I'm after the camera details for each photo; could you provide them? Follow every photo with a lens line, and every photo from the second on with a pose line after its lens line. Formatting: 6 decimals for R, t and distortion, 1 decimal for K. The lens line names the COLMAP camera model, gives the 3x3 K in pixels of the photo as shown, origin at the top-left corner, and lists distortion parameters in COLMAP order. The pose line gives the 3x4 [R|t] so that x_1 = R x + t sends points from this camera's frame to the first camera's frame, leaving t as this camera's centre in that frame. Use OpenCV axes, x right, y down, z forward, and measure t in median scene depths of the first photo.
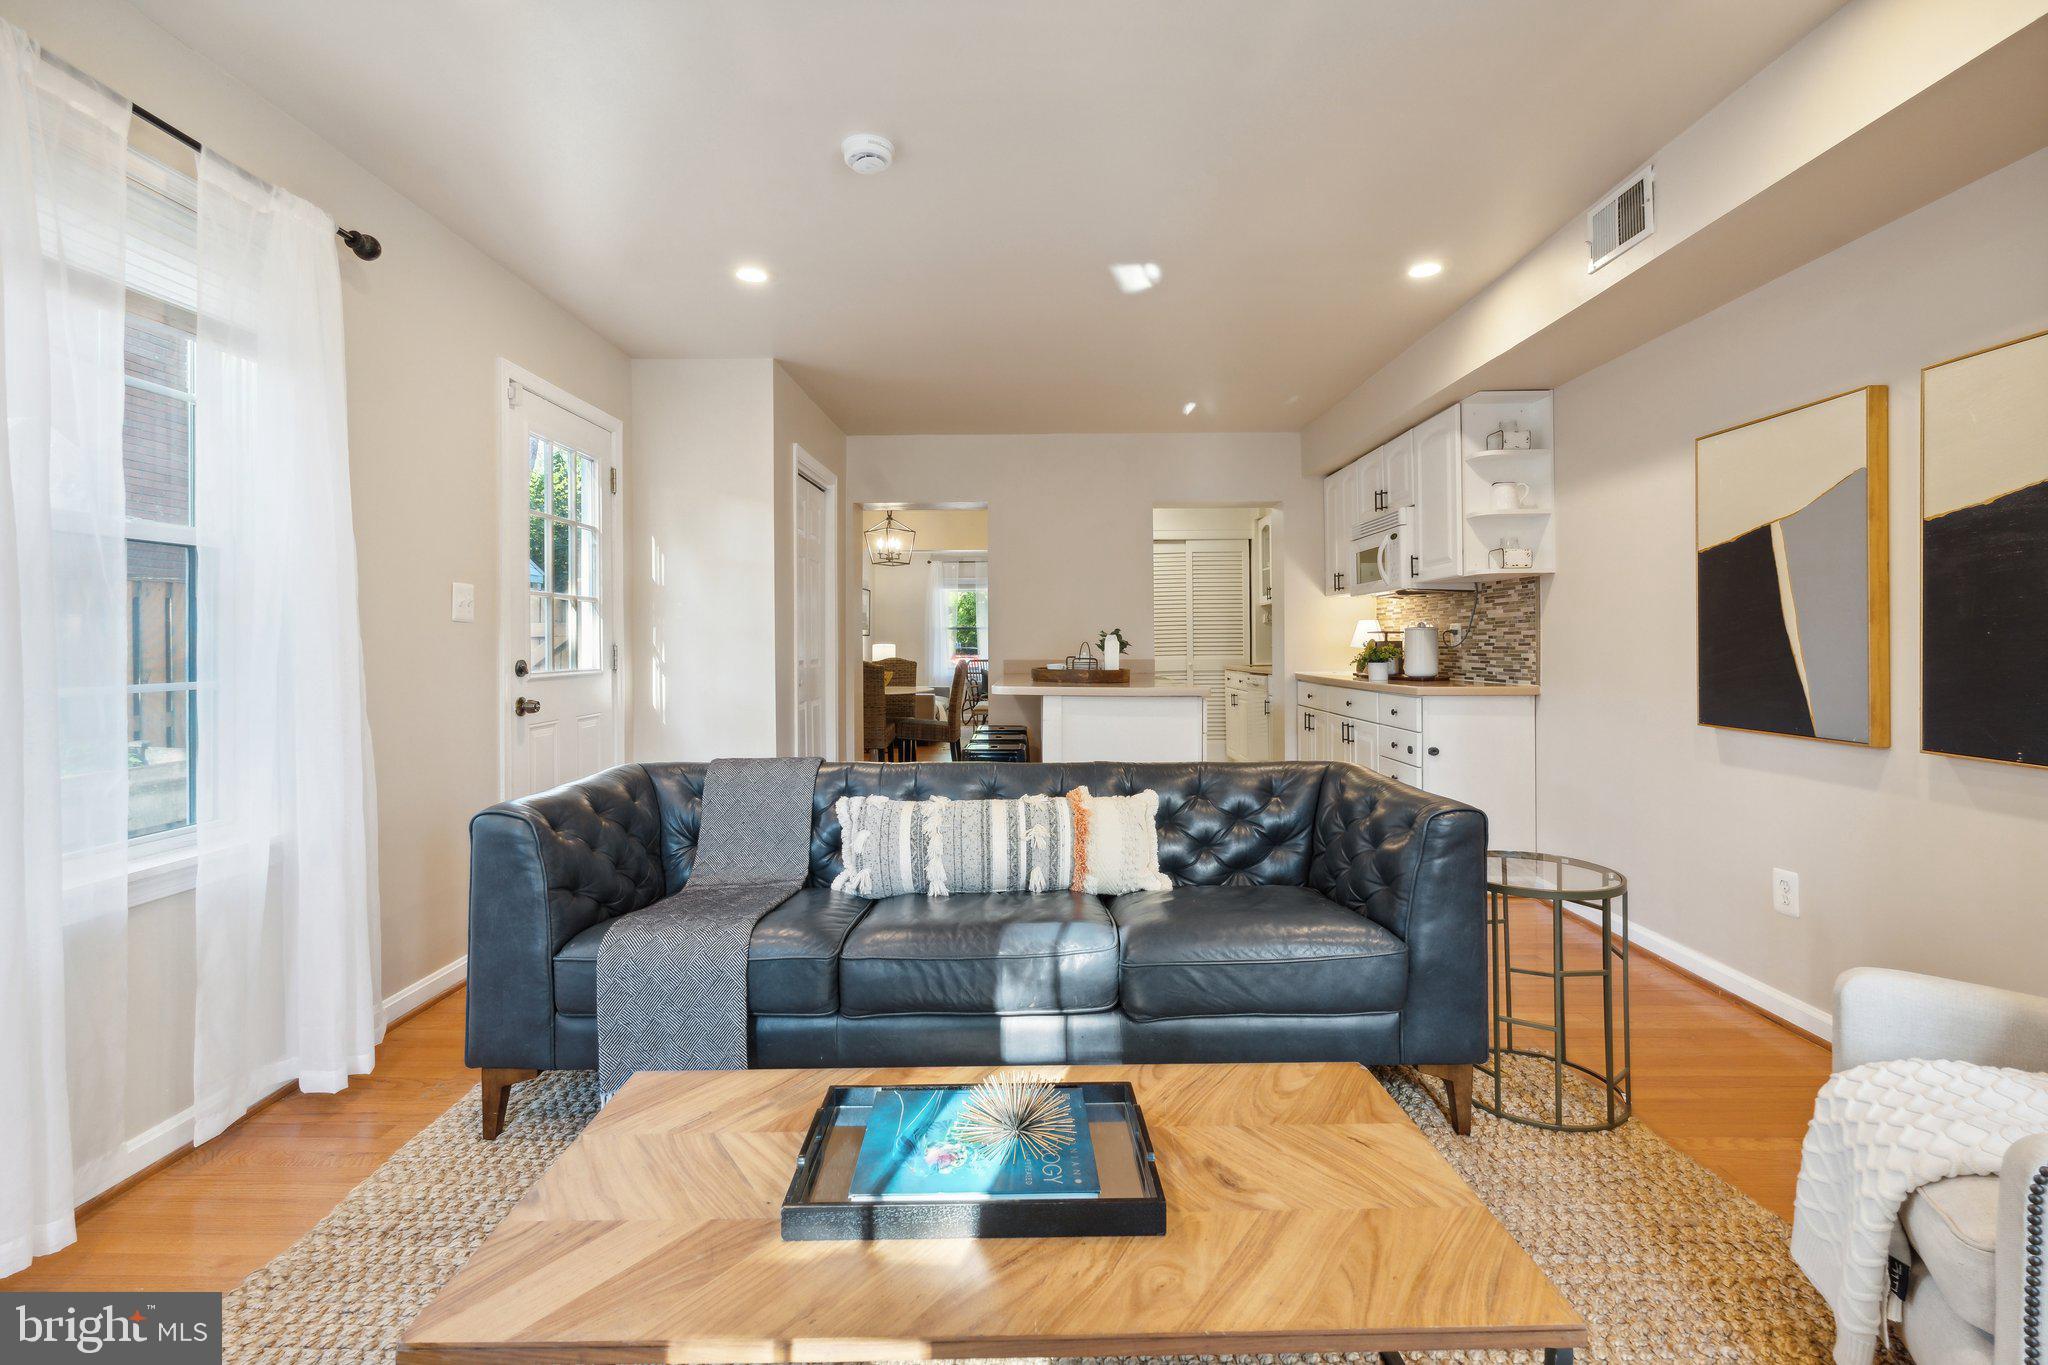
lens RADIAL K [[928.5, 0, 1015.3], [0, 928.5, 623.4], [0, 0, 1]] dist [0.000474, 0.000324]
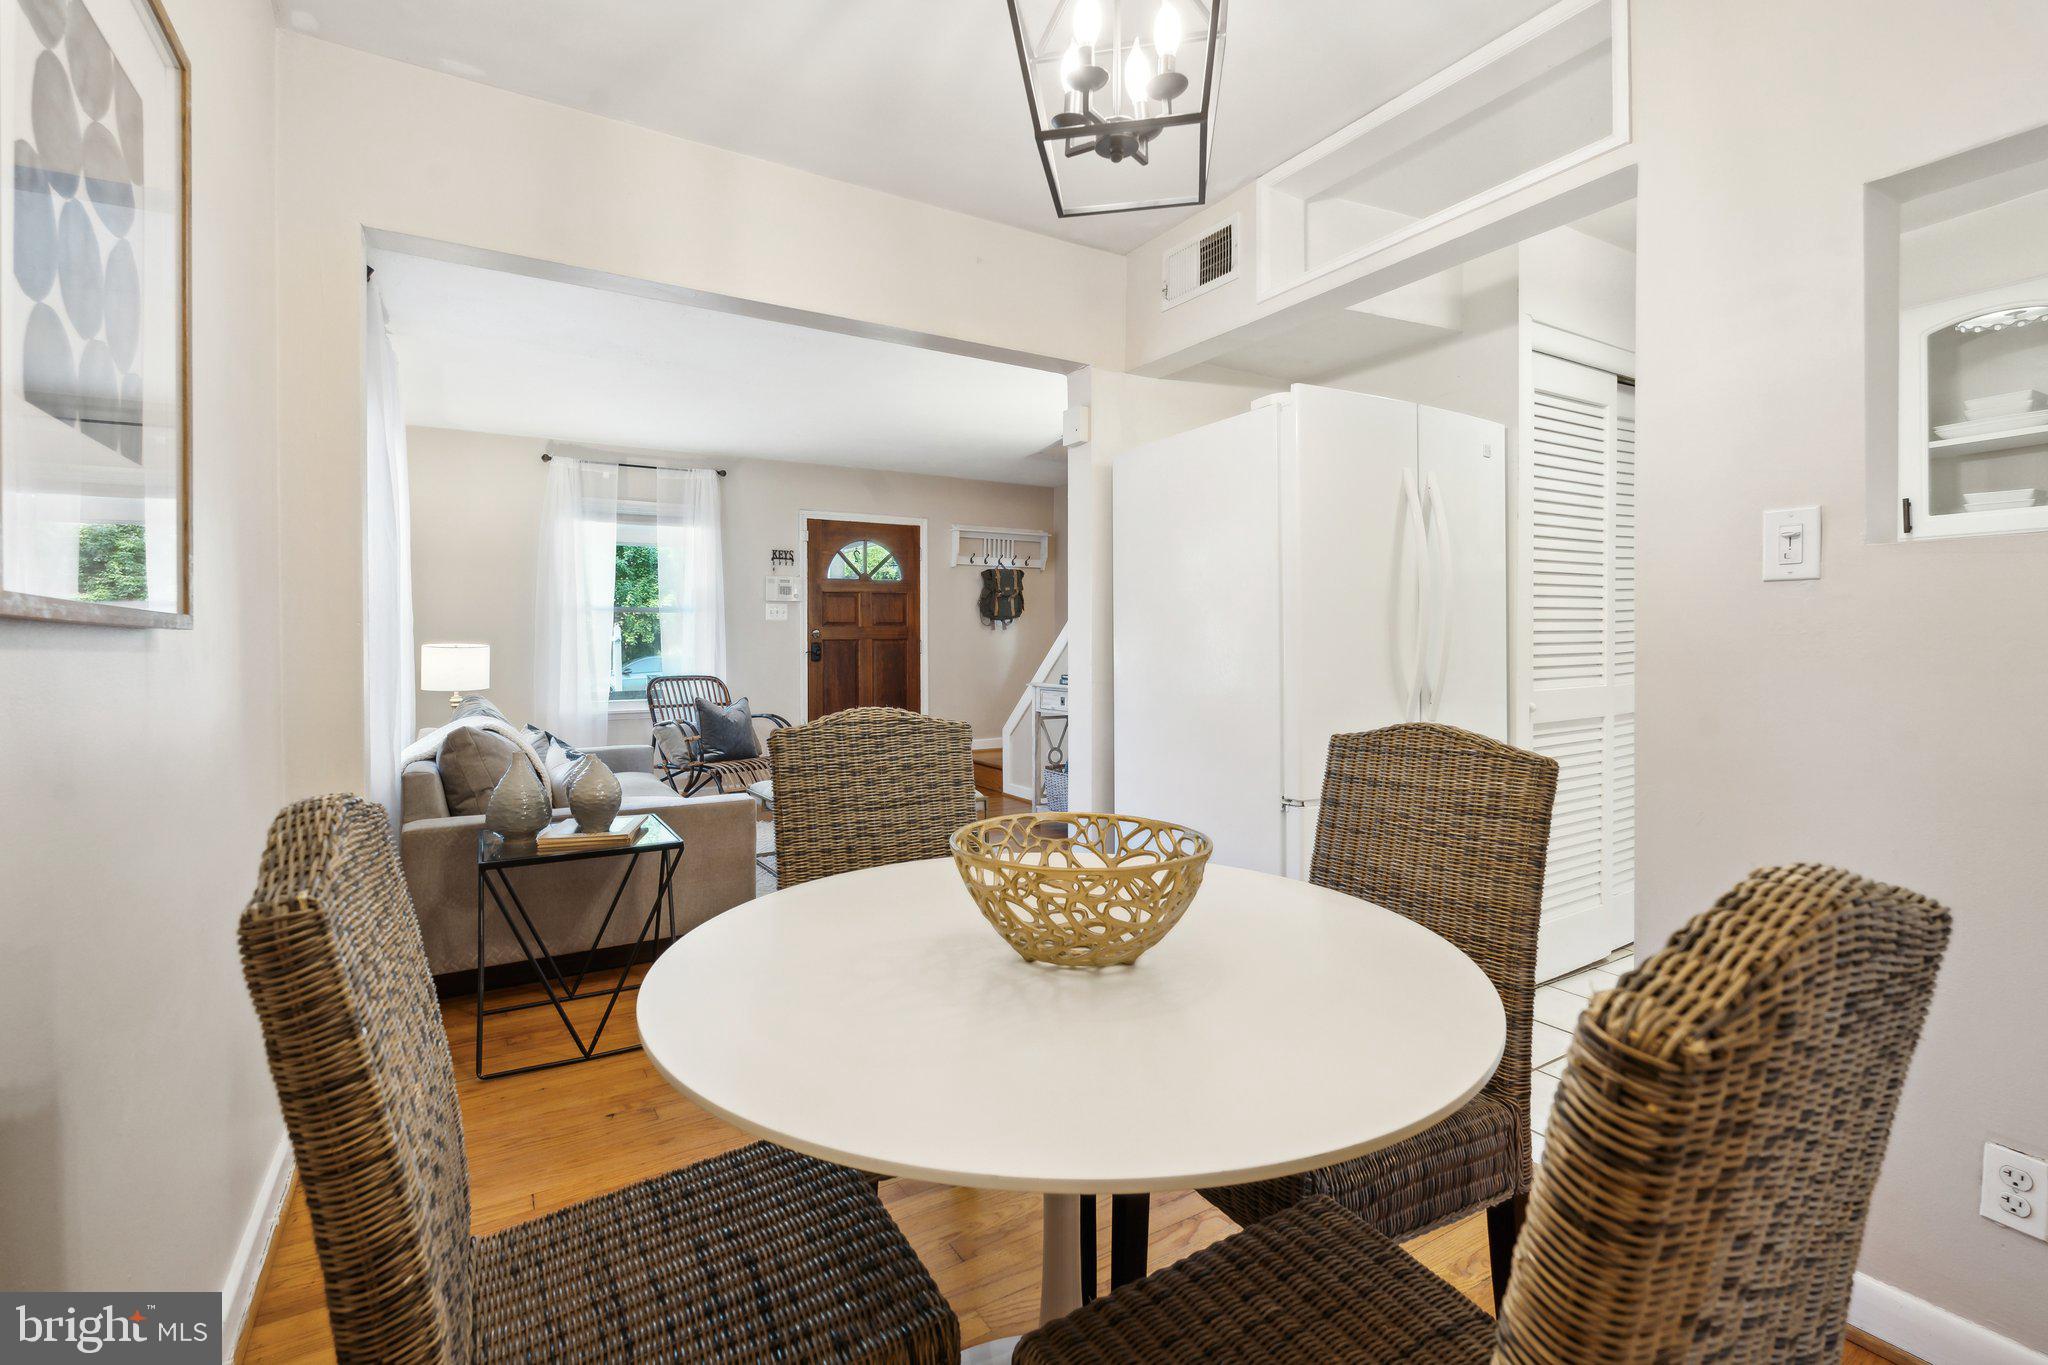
lens RADIAL K [[920.3, 0, 1015.0], [0, 920.3, 648.5], [0, 0, 1]] dist [0.001412, 0.000314]
pose [[0.844554, 0.001441, 0.535469, -0.383360], [-0.016873, 0.999571, 0.023922, 0.029773], [-0.535205, -0.029238, 0.844216, 1.397582]]
